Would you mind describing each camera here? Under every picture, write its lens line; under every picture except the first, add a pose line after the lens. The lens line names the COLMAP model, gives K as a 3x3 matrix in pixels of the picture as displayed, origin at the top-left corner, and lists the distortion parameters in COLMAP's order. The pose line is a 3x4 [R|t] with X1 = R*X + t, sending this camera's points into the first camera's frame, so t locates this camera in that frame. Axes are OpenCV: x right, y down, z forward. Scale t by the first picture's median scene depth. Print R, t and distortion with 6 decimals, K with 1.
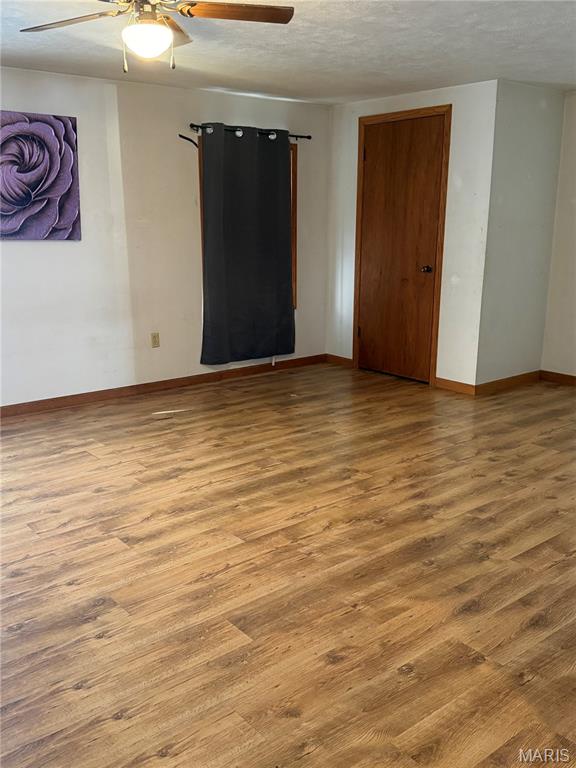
lens RADIAL K [[716.1, 0, 284.5], [0, 716.1, 386.1], [0, 0, 1]] dist [0.147806, -0.279455]
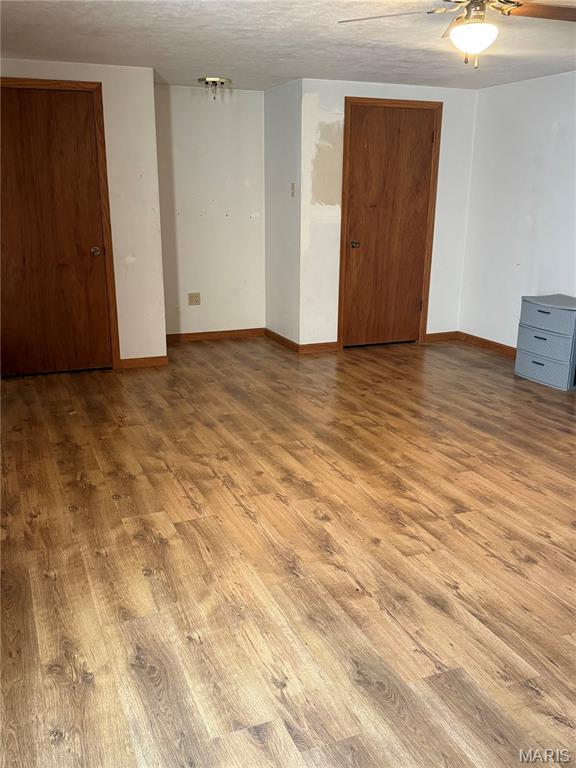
lens RADIAL K [[716.1, 0, 284.5], [0, 716.1, 386.1], [0, 0, 1]] dist [0.147806, -0.279455]
pose [[0.287142, -0.253677, 0.923687, -1.038057], [0.222361, 0.955606, 0.193319, -0.189273], [-0.931722, 0.149882, 0.330802, 0.733347]]
